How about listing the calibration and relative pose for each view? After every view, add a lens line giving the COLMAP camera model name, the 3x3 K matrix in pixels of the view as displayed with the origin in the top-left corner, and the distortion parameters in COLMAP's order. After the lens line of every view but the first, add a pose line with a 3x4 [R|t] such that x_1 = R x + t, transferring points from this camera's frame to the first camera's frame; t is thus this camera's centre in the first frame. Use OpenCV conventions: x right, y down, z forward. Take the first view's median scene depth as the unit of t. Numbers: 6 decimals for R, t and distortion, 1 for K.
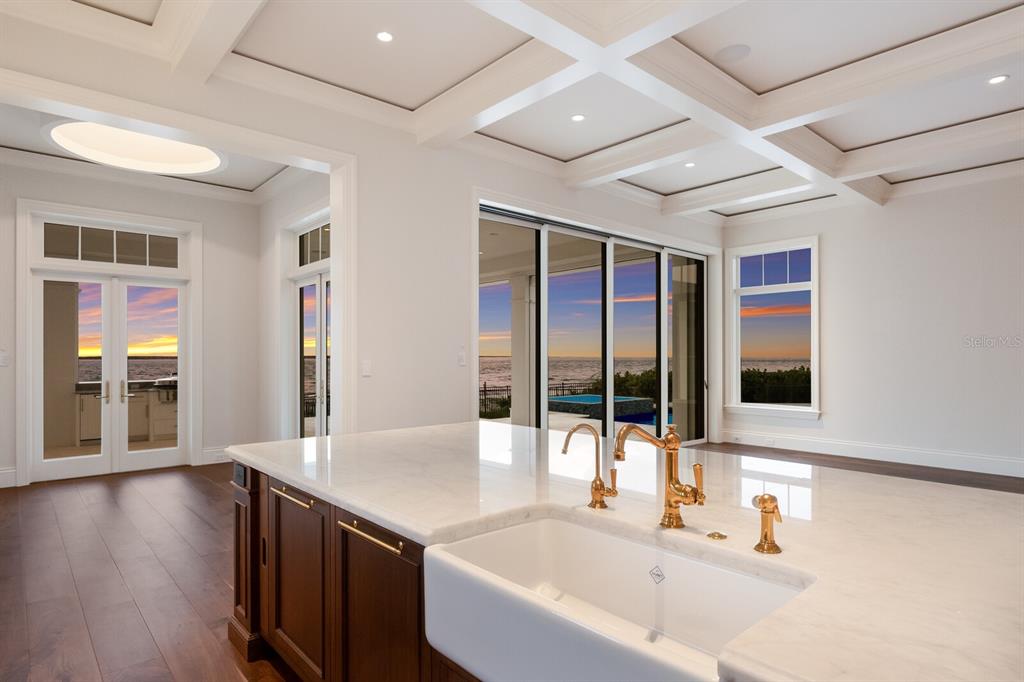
lens RADIAL K [[564.4, 0, 509.8], [0, 564.4, 352.5], [0, 0, 1]] dist [-0.005579, -0.001244]
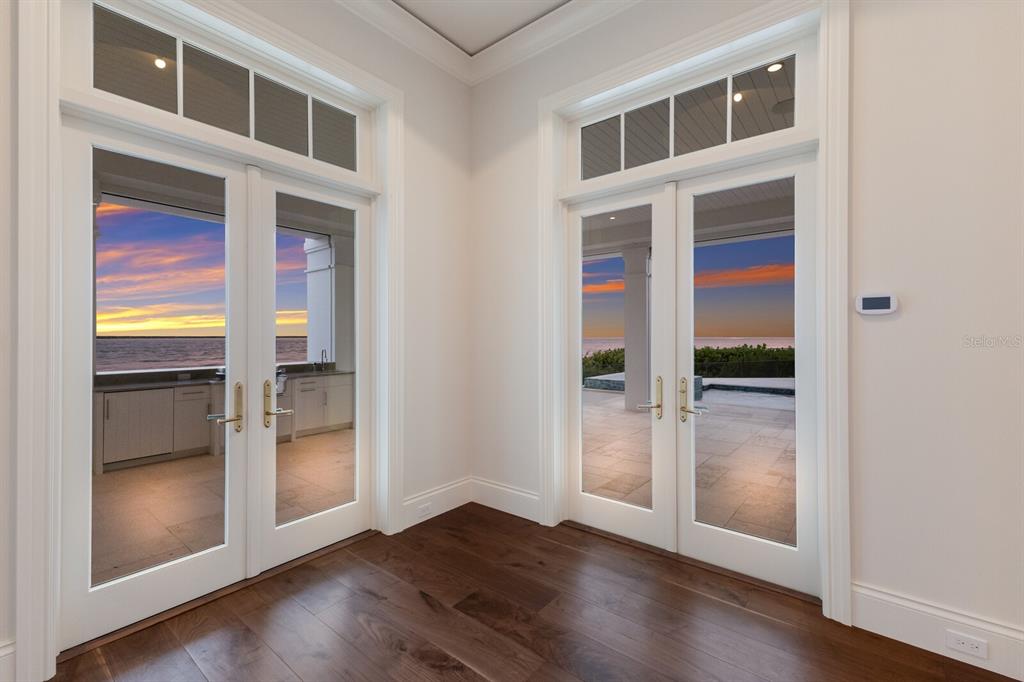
lens RADIAL K [[440.4, 0, 512.7], [0, 440.4, 330.5], [0, 0, 1]] dist [0.008773, -0.000357]
pose [[0.986345, 0.003424, 0.164655, -0.508435], [-0.002340, 0.999974, -0.006779, 0.006851], [-0.164674, 0.006301, 0.986328, 0.552696]]
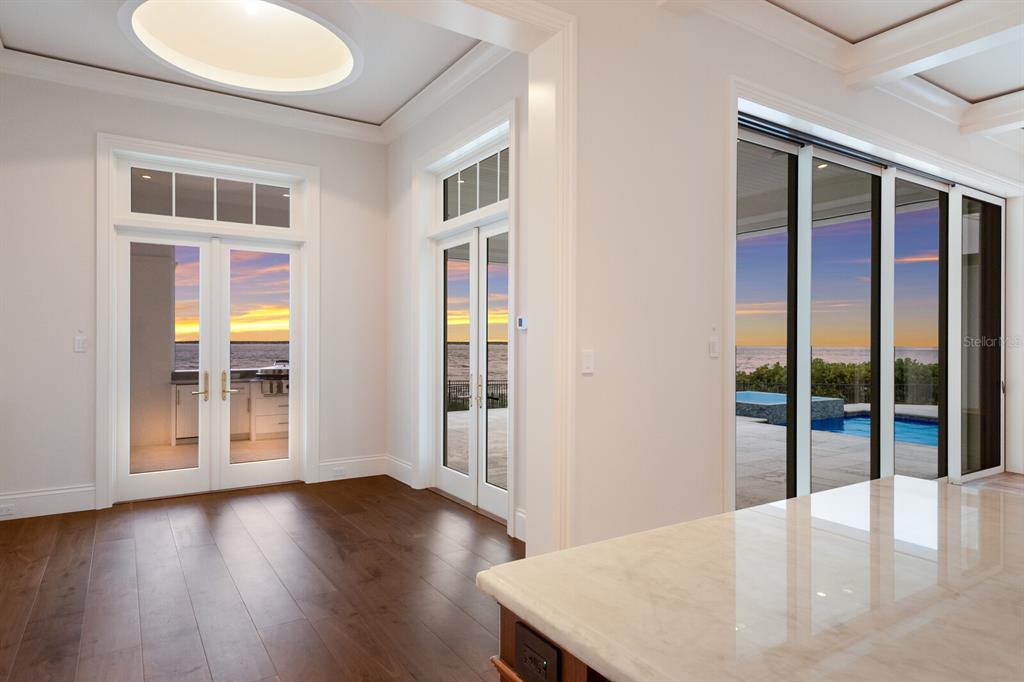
lens RADIAL K [[610.0, 0, 512.0], [0, 610.0, 341.0], [0, 0, 1]] dist [0.007712, 0.002262]
pose [[0.987883, 0.006439, -0.155068, -0.155941], [-0.005851, 0.999974, 0.004249, 0.001765], [0.155091, -0.003290, 0.987895, 0.216009]]
